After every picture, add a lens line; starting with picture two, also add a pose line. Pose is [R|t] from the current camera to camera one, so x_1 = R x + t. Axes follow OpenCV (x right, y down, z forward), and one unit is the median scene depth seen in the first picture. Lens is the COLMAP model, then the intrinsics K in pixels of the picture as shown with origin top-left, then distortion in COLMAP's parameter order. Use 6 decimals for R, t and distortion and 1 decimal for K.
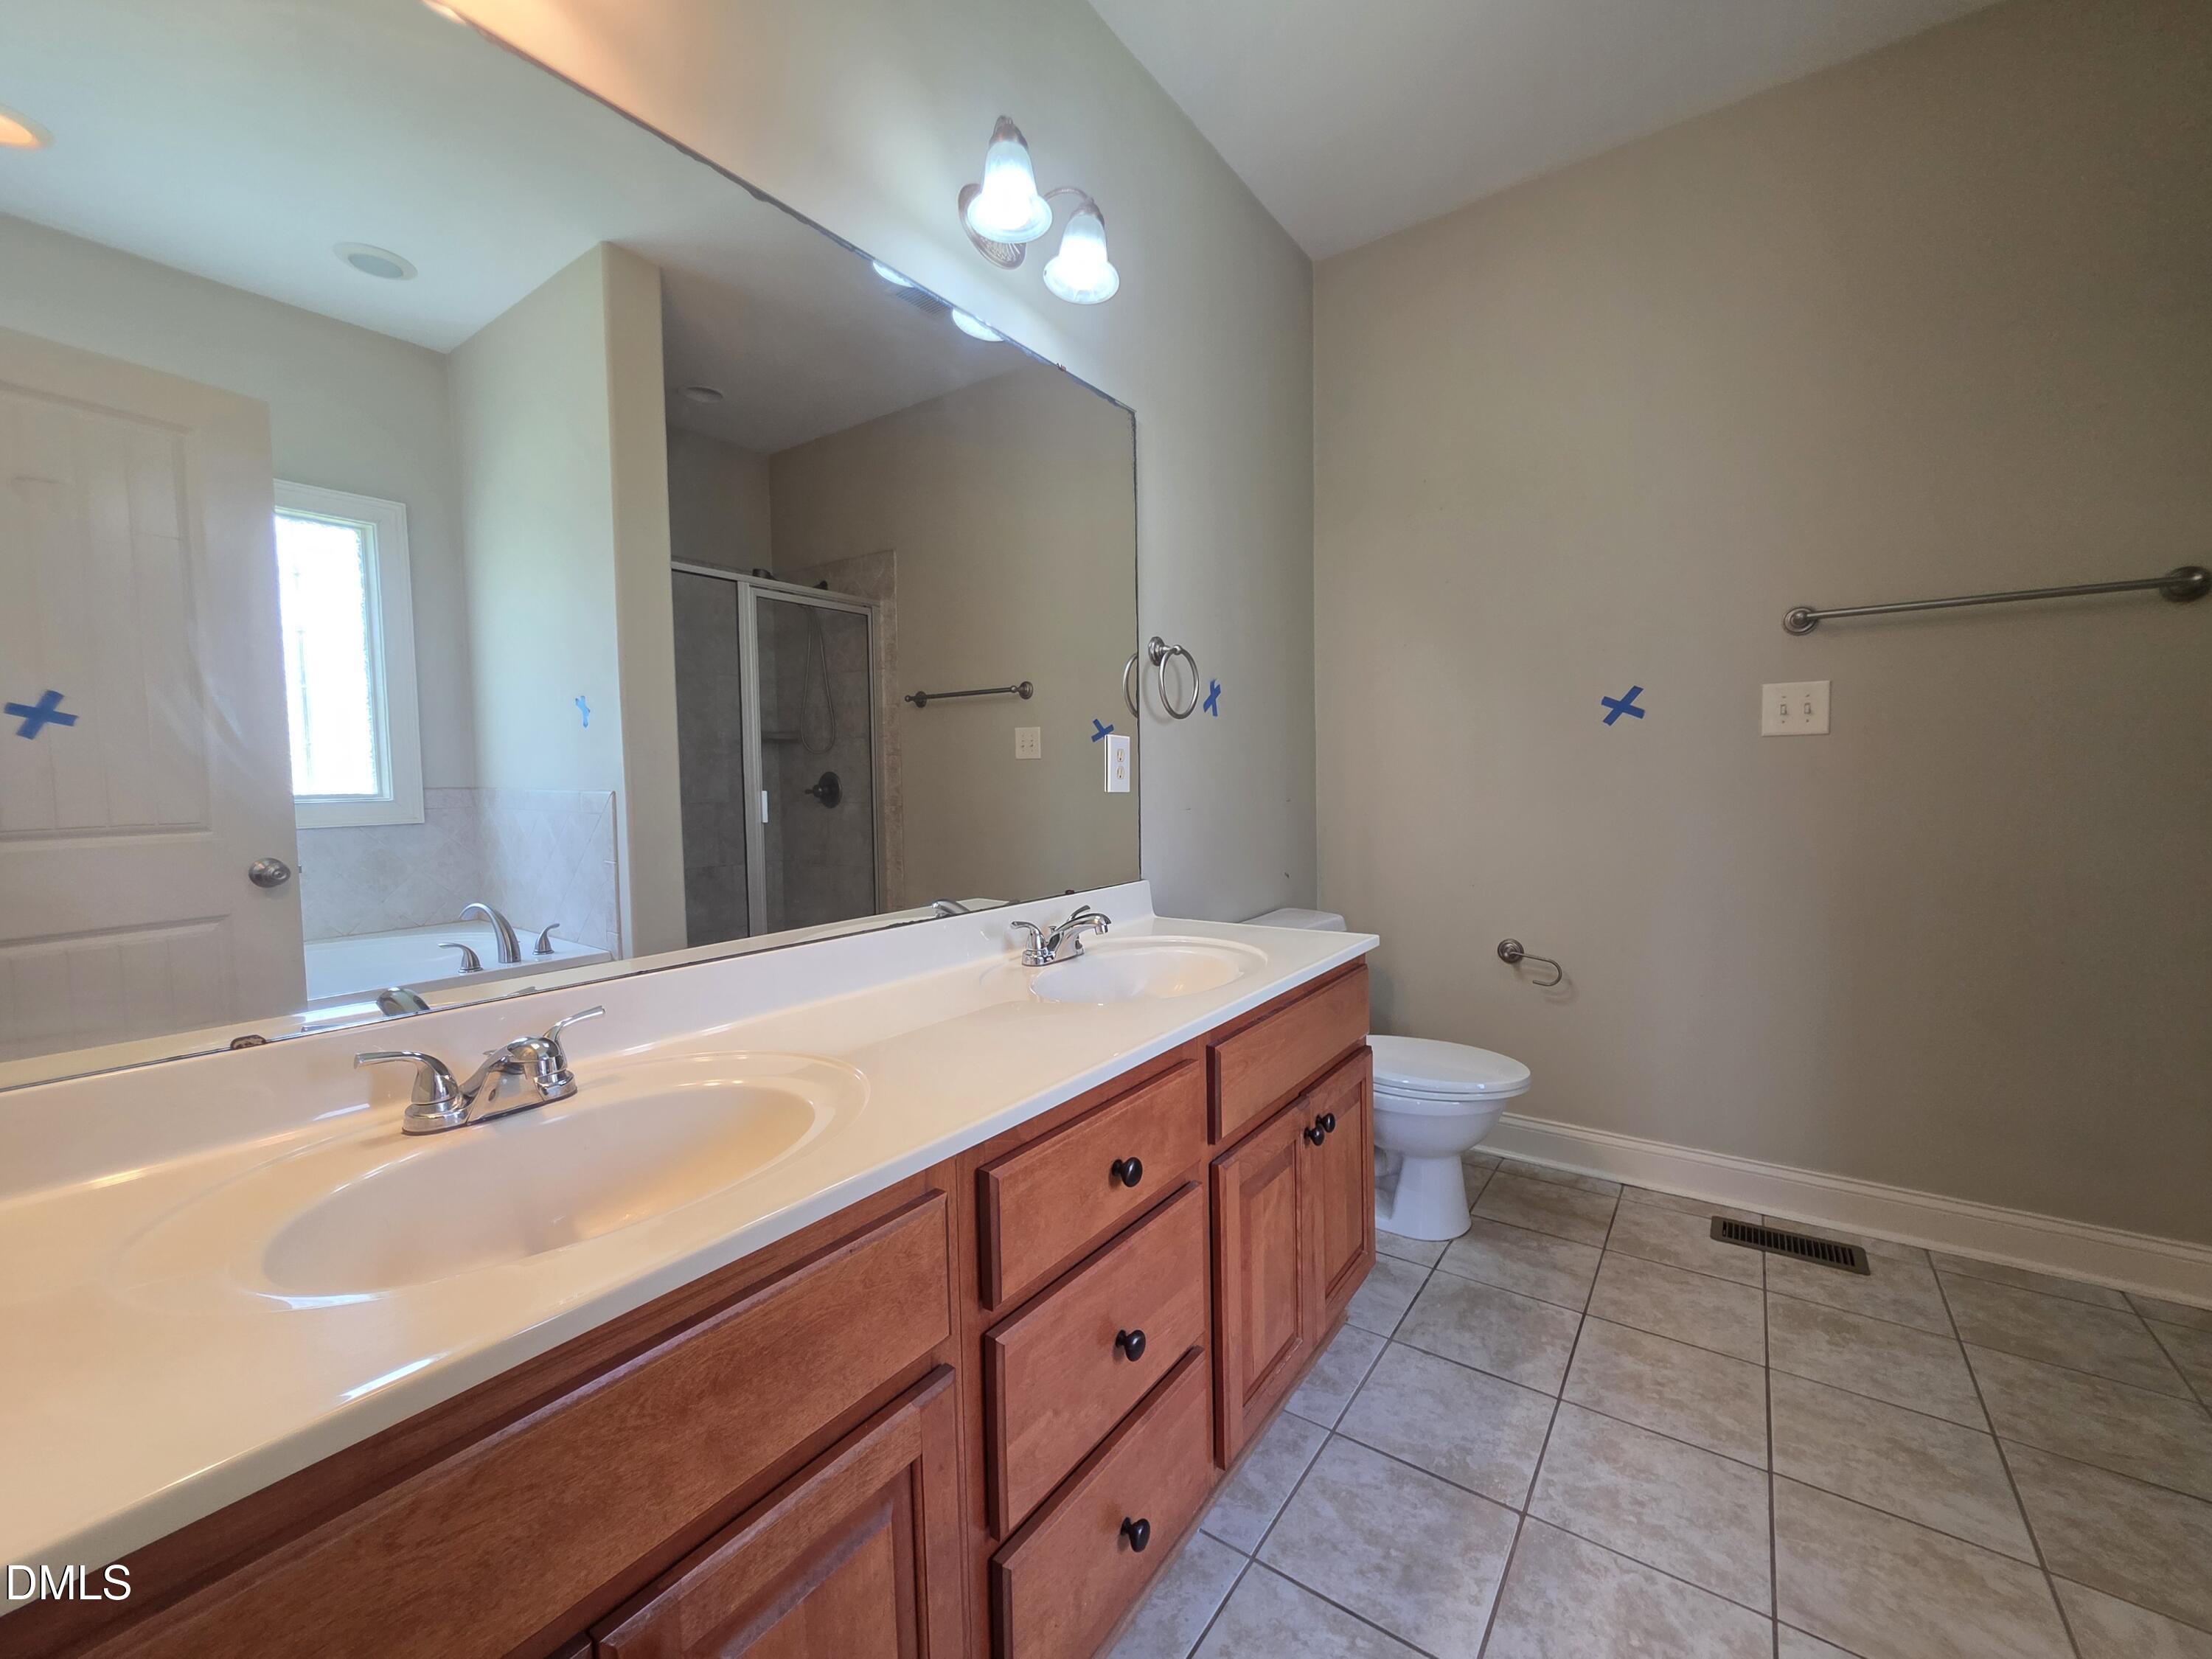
lens RADIAL K [[876.5, 0, 1106.0], [0, 876.5, 829.5], [0, 0, 1]] dist [0.000108, 0.000004]
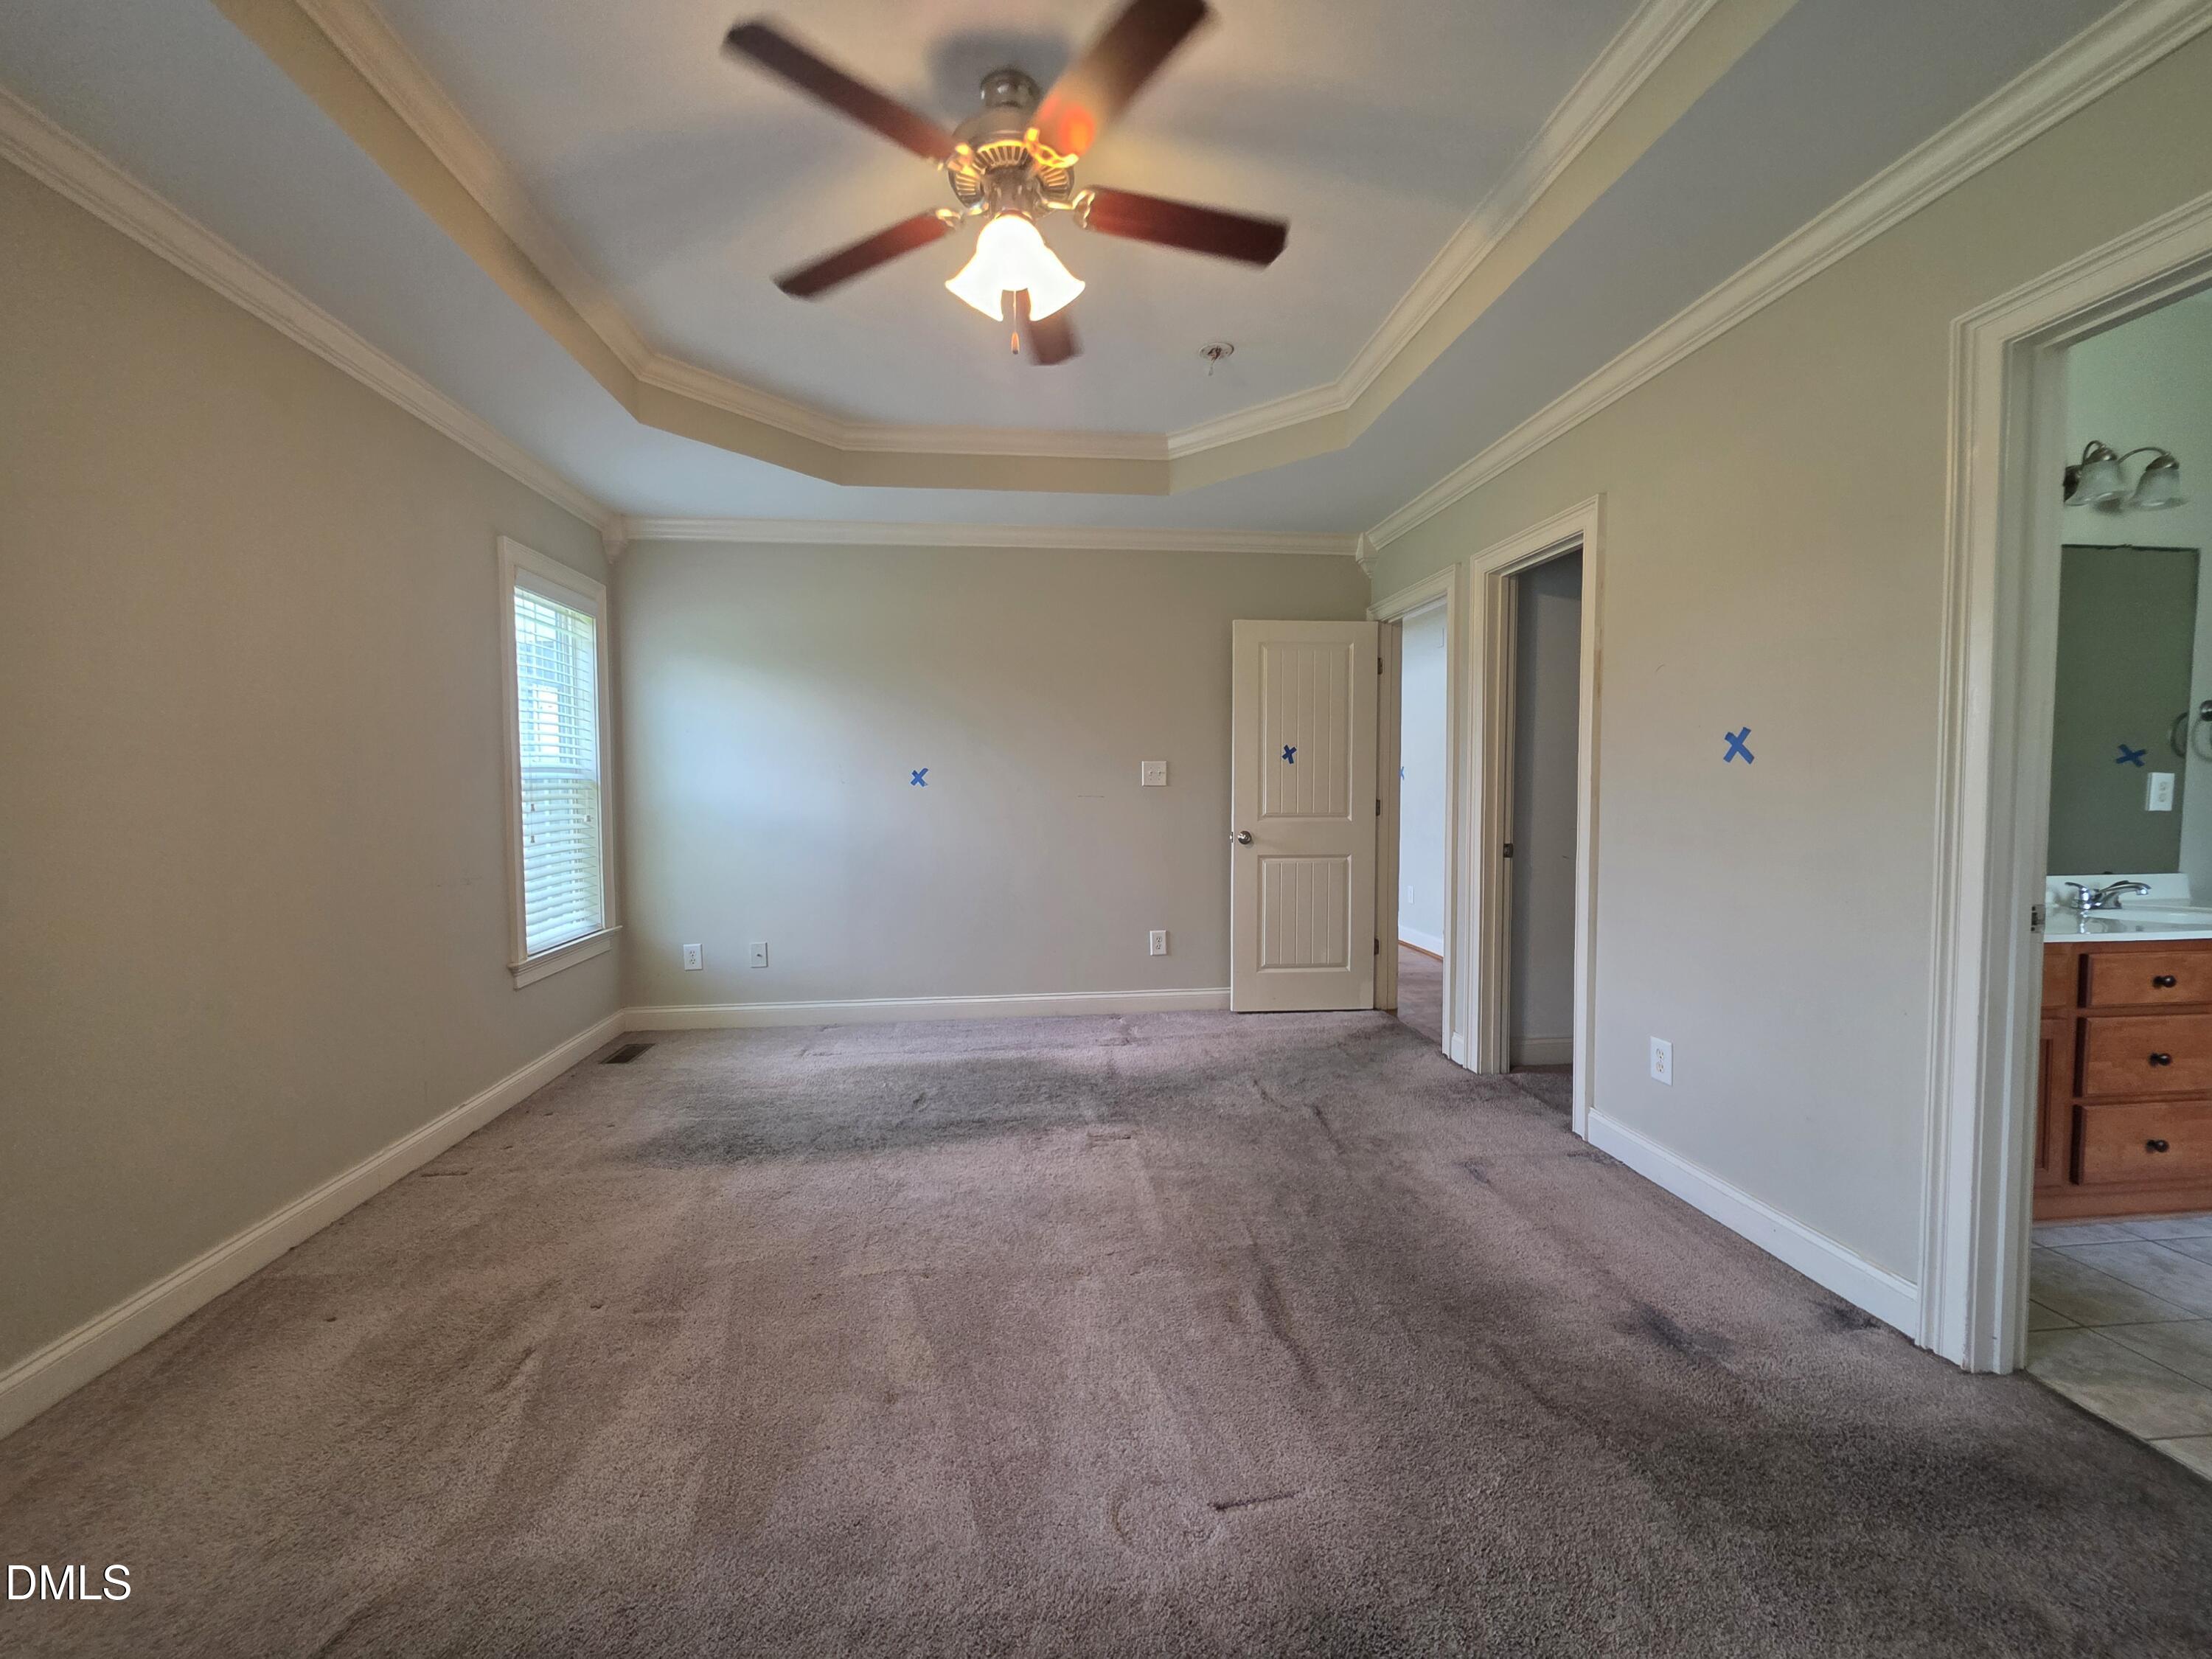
lens RADIAL K [[876.5, 0, 1106.0], [0, 876.5, 829.5], [0, 0, 1]] dist [0.000108, 0.000004]
pose [[0.667501, 0.048337, -0.743038, -0.076417], [-0.046427, 0.998651, 0.023257, 0.040714], [0.743160, 0.018973, 0.668845, -1.401714]]
